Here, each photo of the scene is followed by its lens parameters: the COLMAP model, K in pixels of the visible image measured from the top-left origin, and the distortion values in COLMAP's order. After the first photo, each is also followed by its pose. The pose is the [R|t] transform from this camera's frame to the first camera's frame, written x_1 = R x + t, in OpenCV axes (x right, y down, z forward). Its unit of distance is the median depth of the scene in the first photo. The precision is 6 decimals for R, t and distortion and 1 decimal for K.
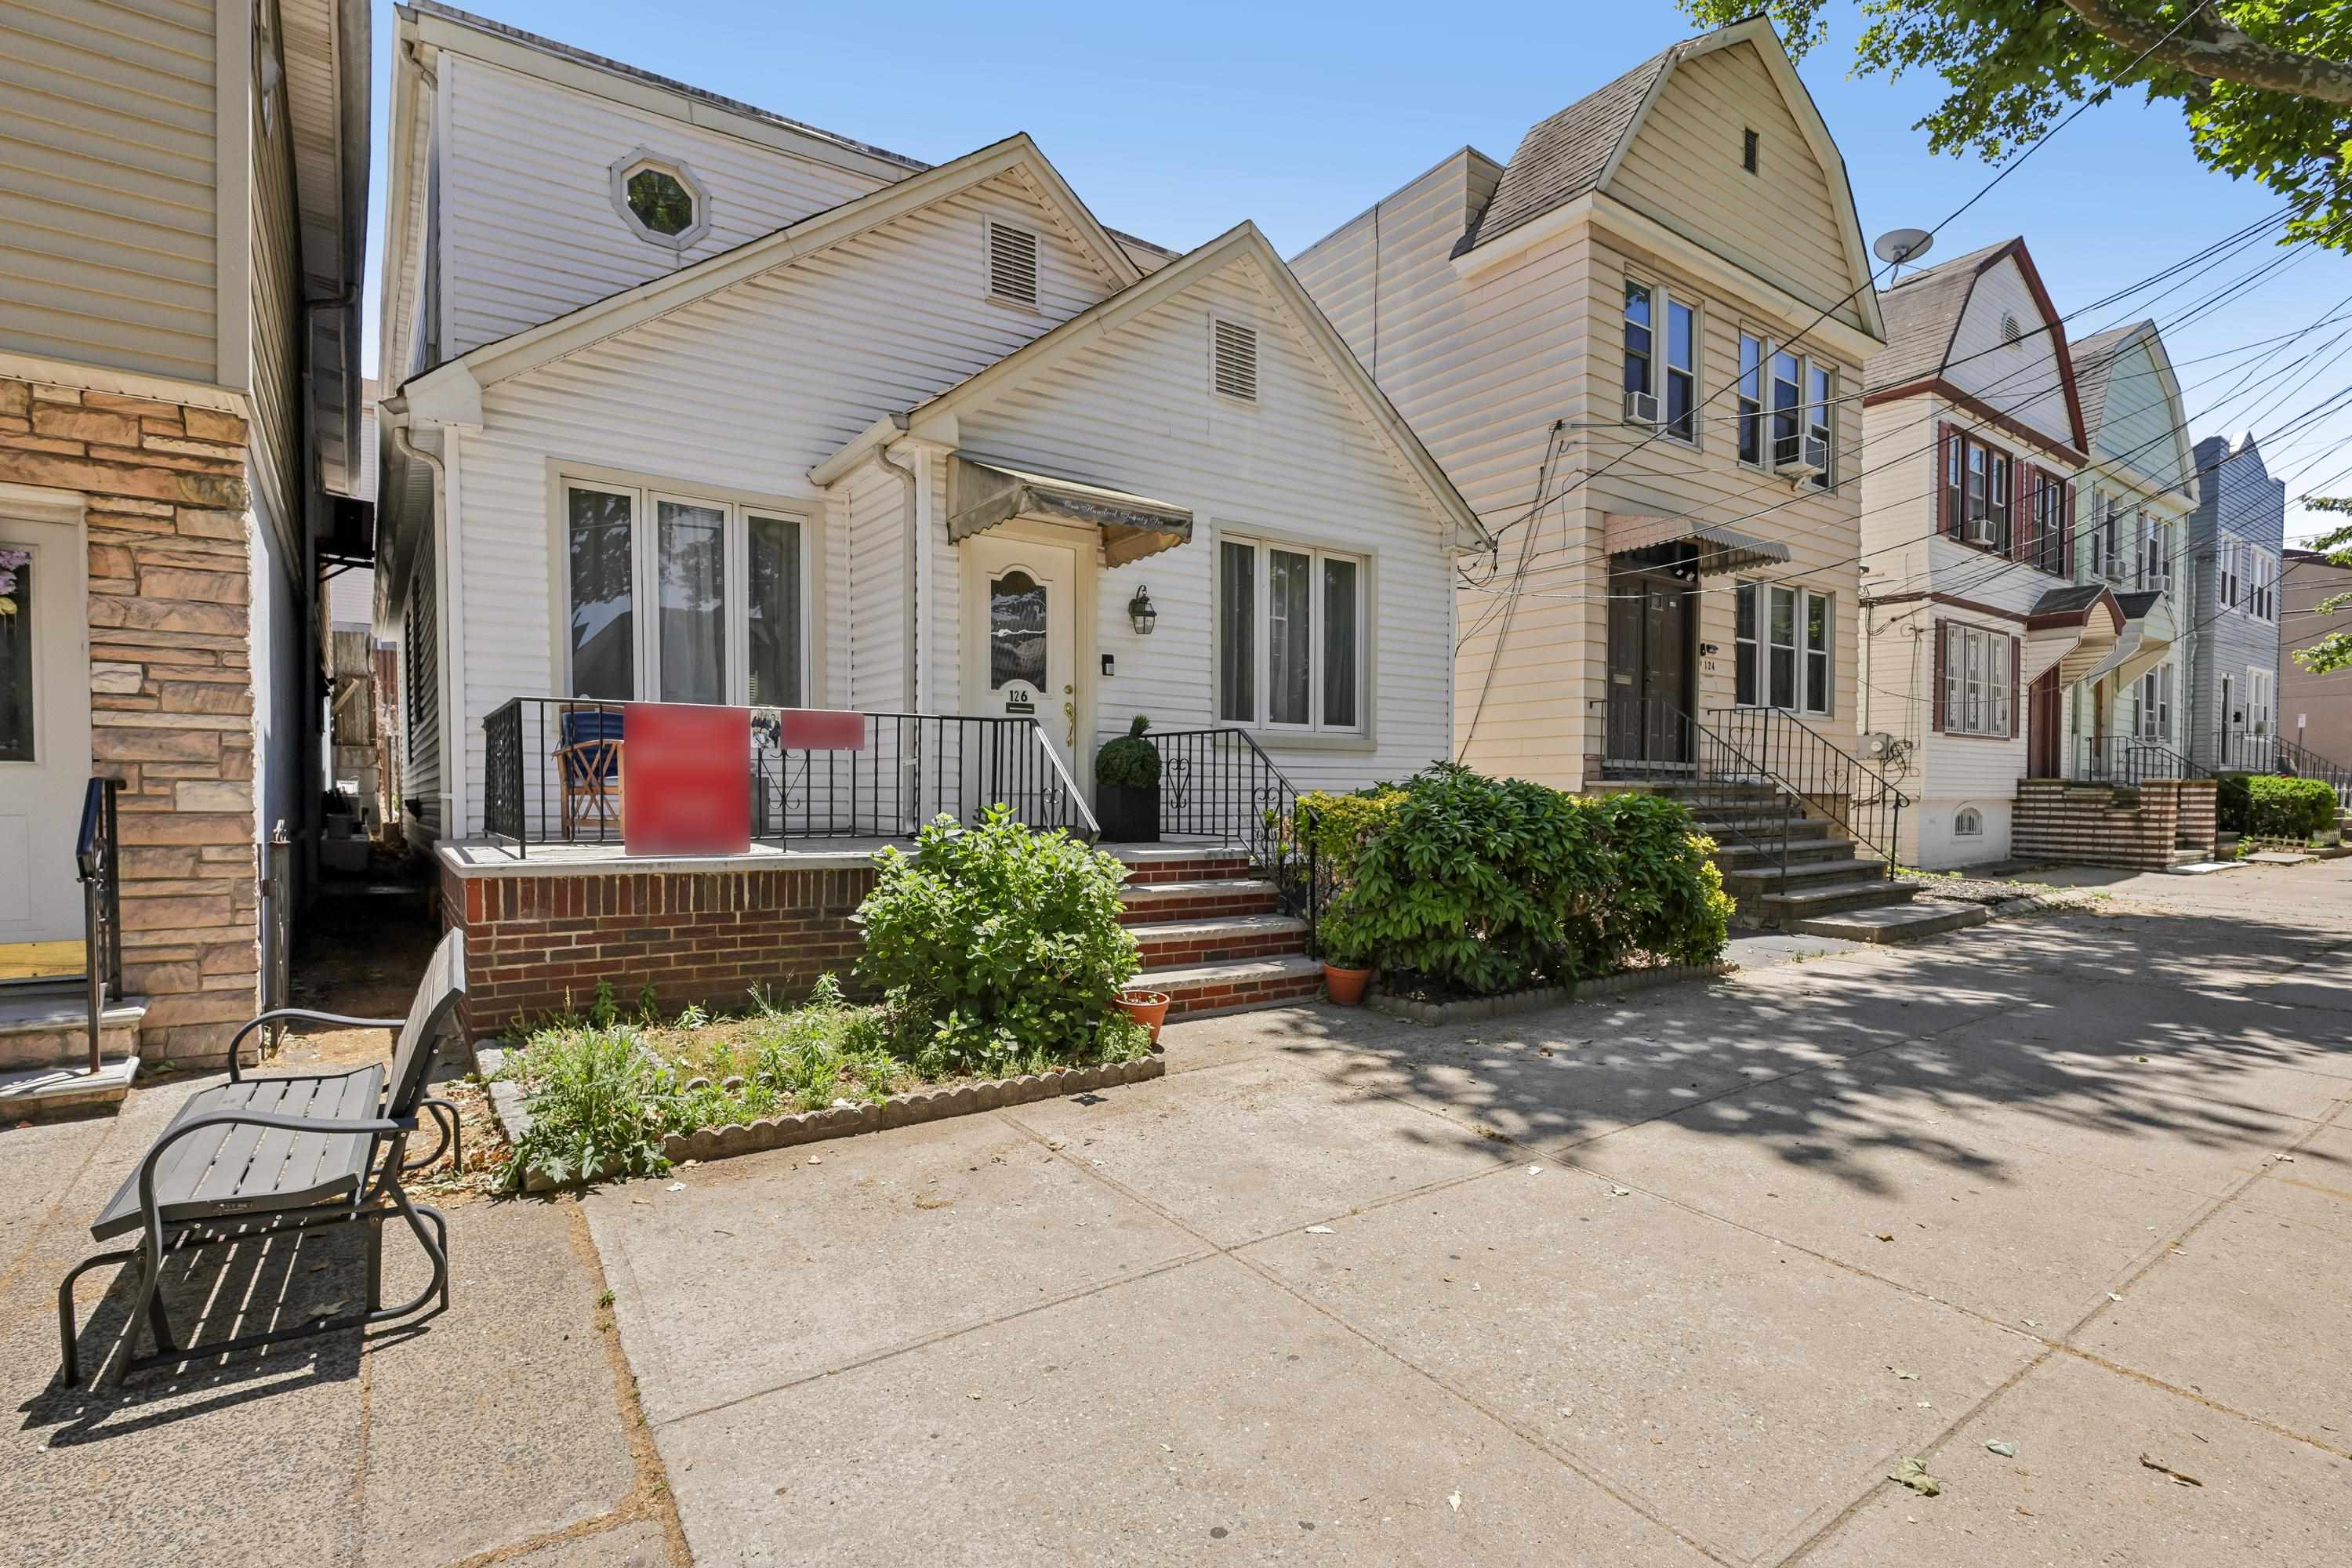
lens RADIAL K [[1123.2, 0, 1166.6], [0, 1123.2, 843.5], [0, 0, 1]] dist [0.000304, 0.000803]
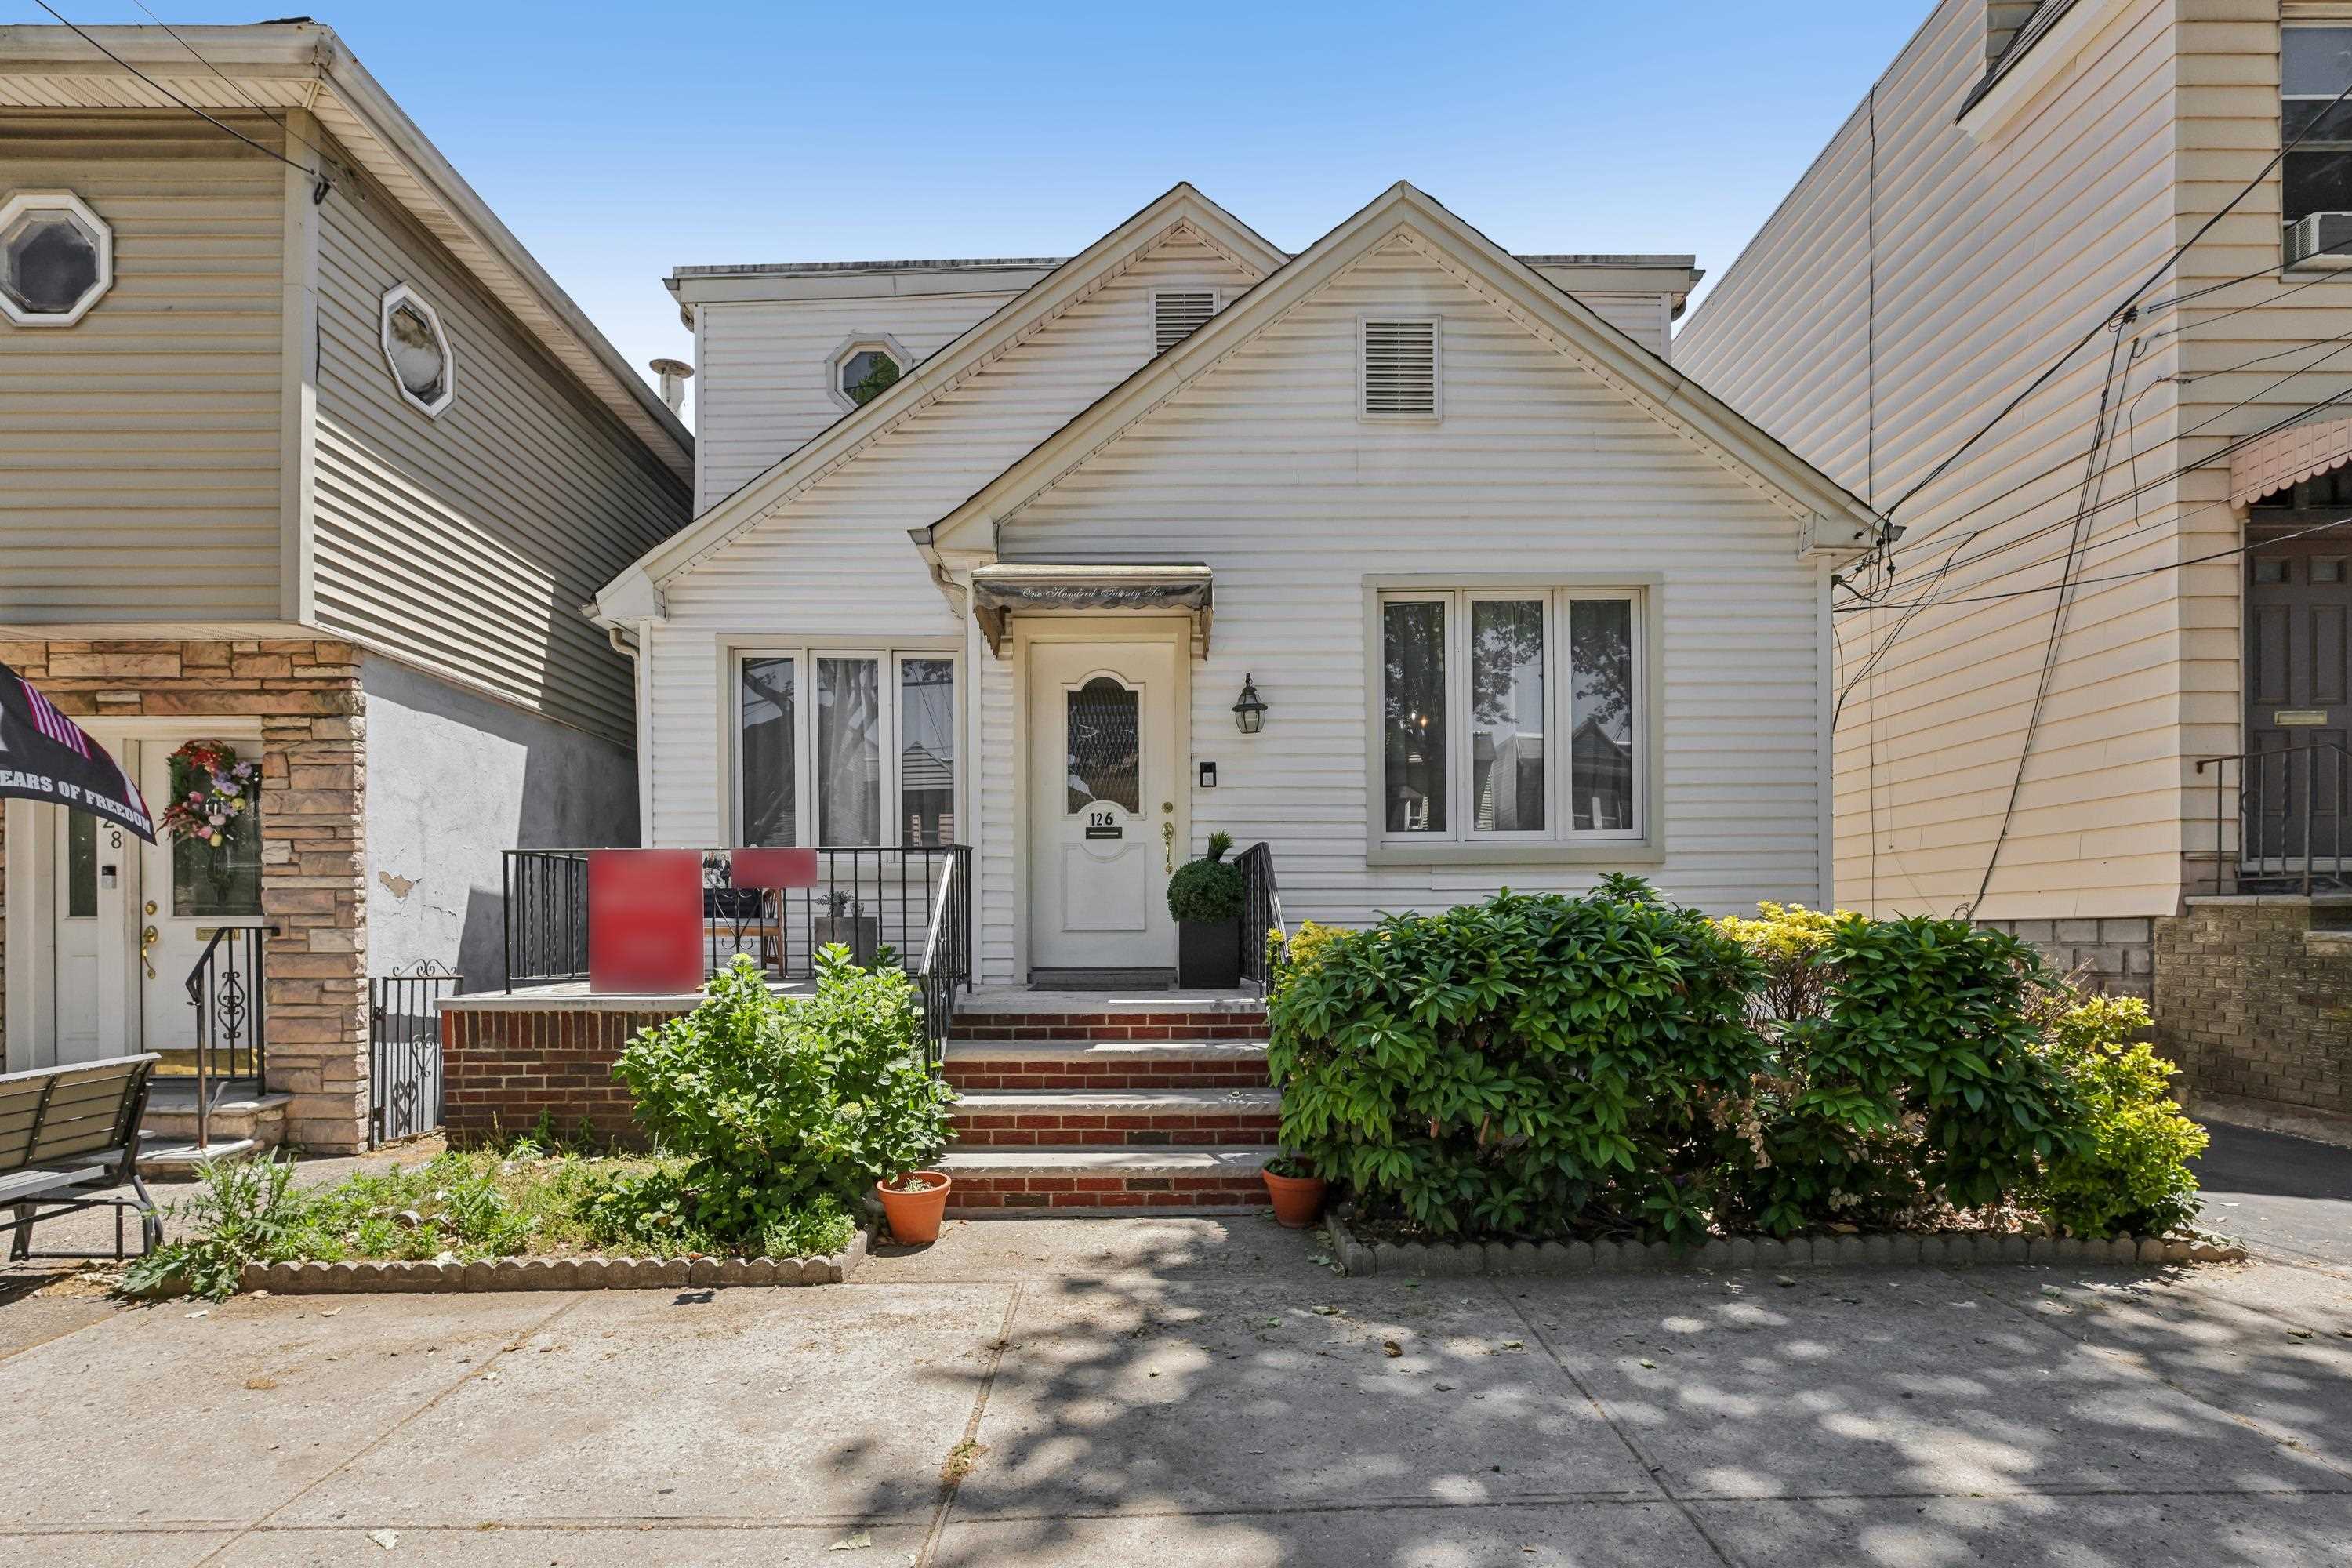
lens RADIAL K [[1153.9, 0, 1159.5], [0, 1153.9, 949.6], [0, 0, 1]] dist [0.000084, 0.000605]
pose [[0.816867, -0.001683, -0.576823, 0.603347], [-0.014866, 0.999602, -0.023969, -0.012511], [0.576634, 0.028155, 0.816517, 0.421119]]
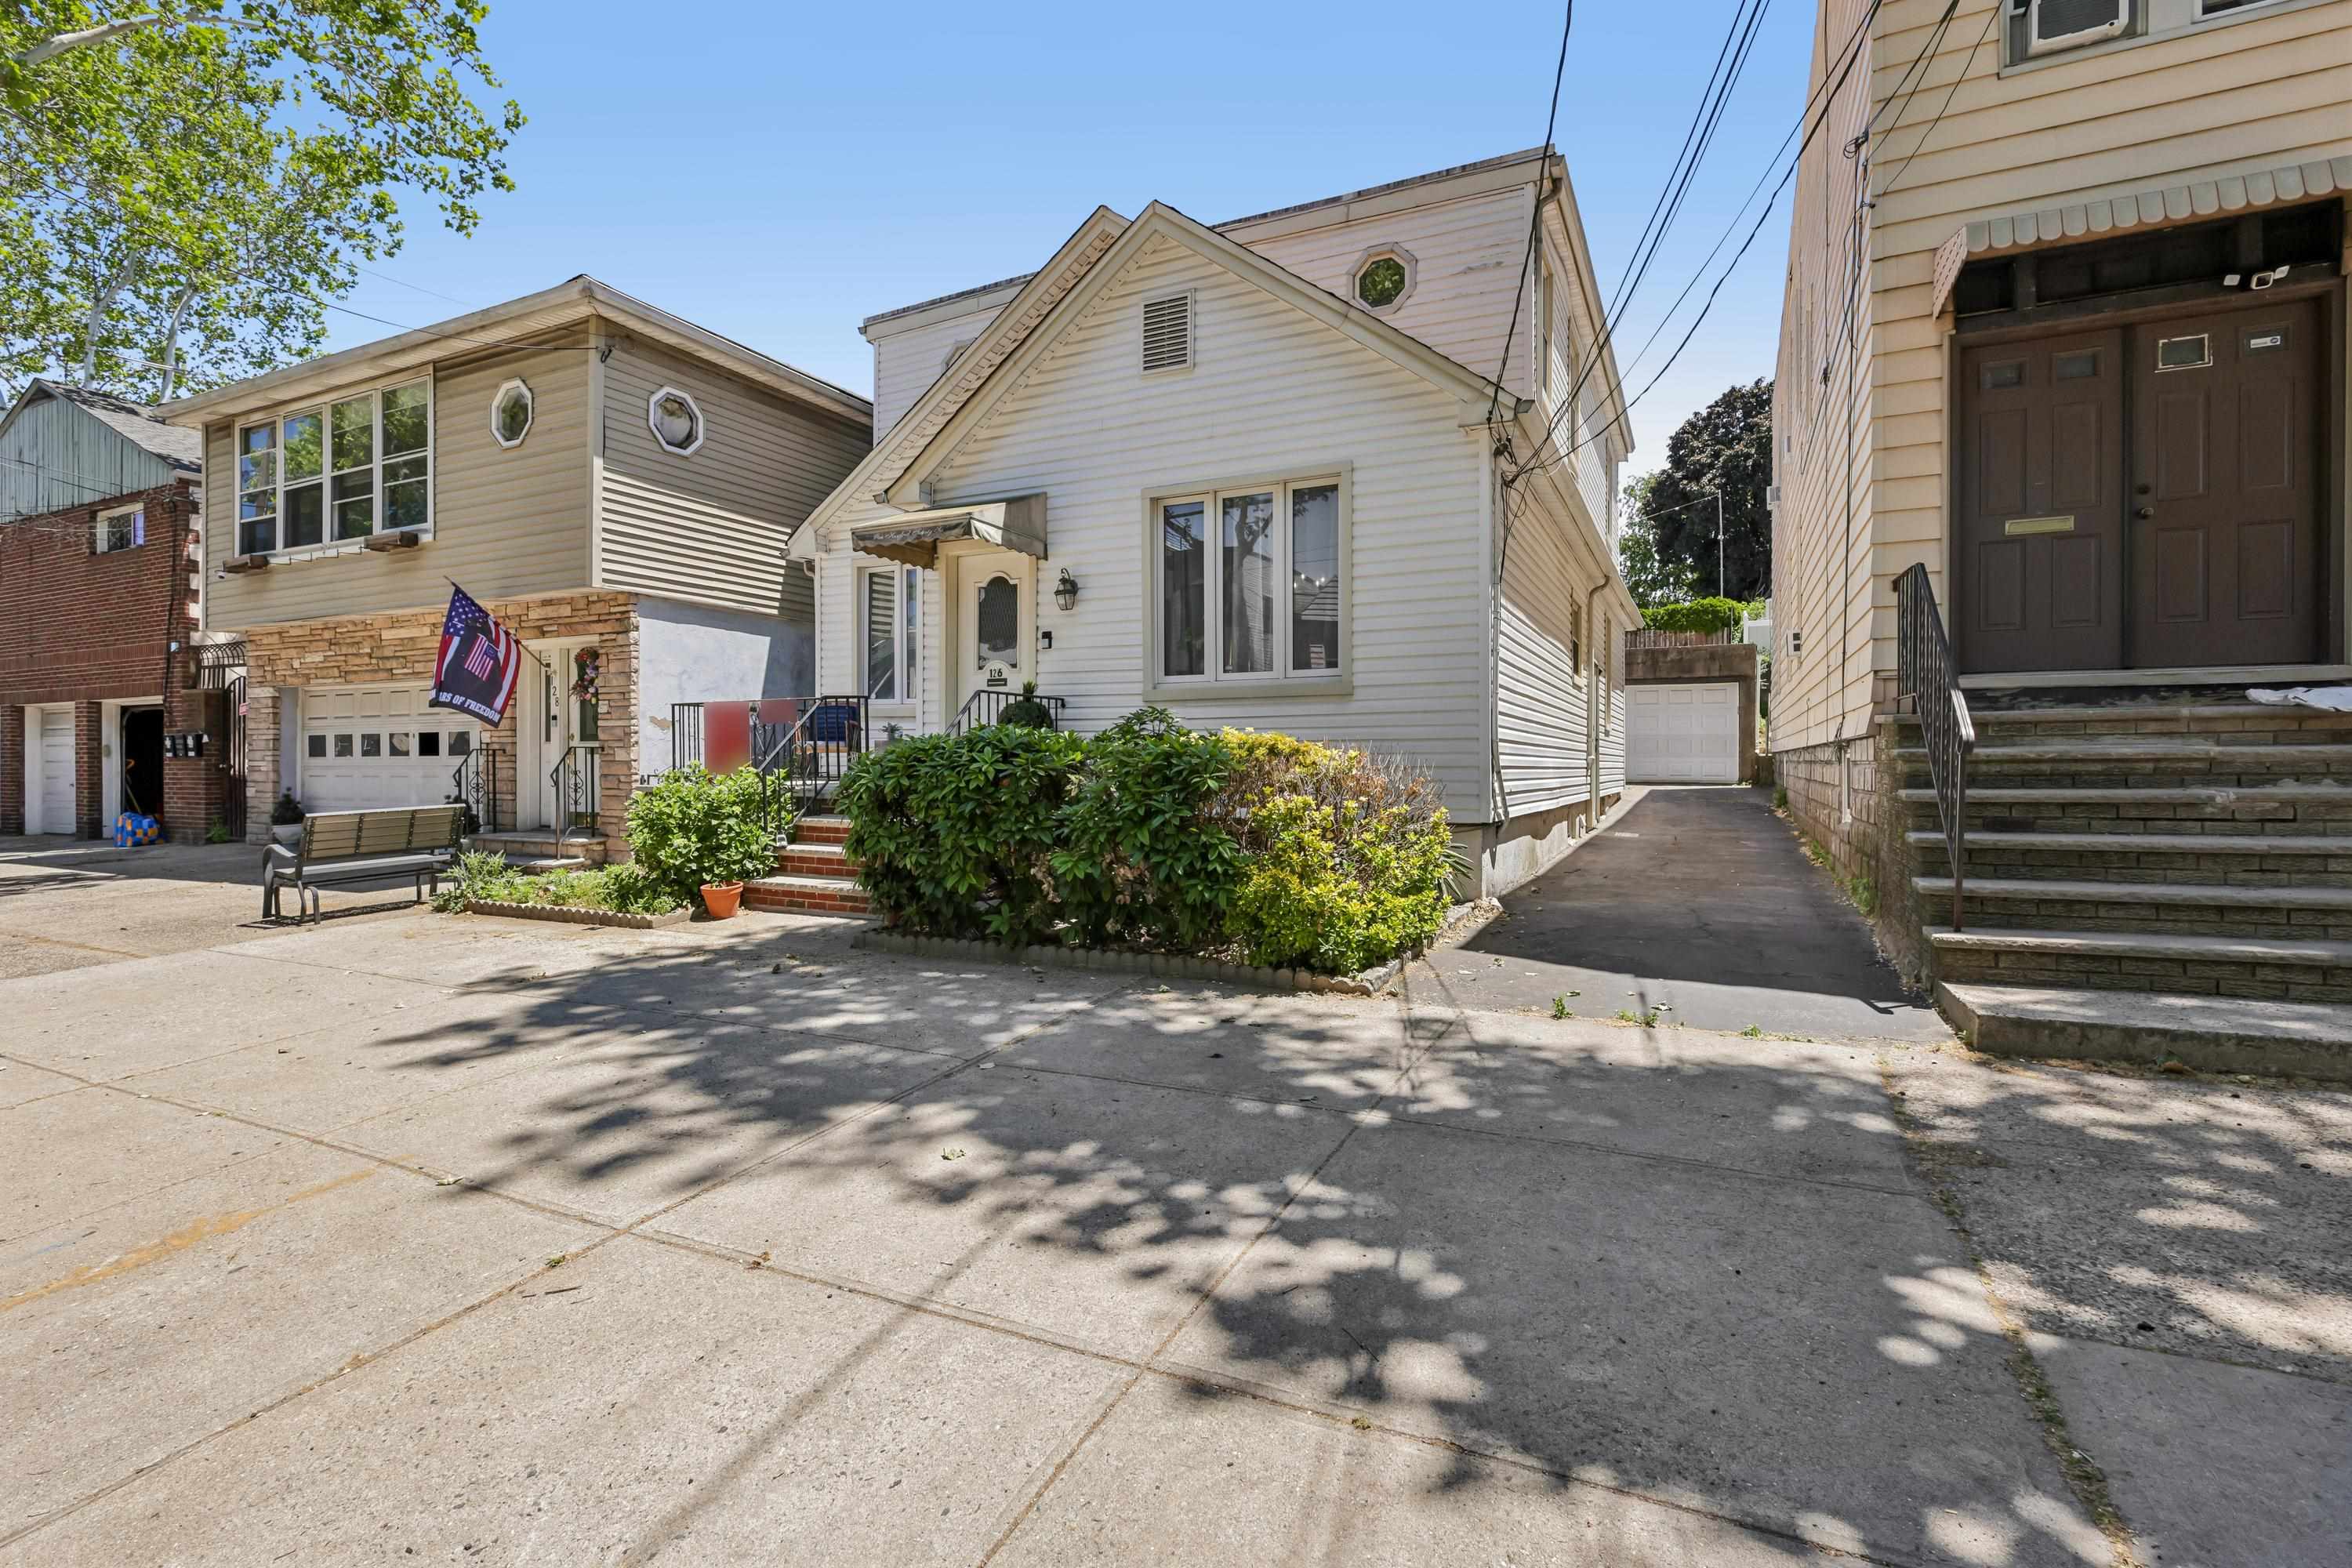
lens RADIAL K [[1099.3, 0, 1168.2], [0, 1099.3, 782.7], [0, 0, 1]] dist [-0.002792, 0.001101]
pose [[0.458615, 0.009349, -0.888586, 1.533110], [-0.036284, 0.999308, -0.008213, -0.004402], [0.887894, 0.036008, 0.458637, 0.860563]]
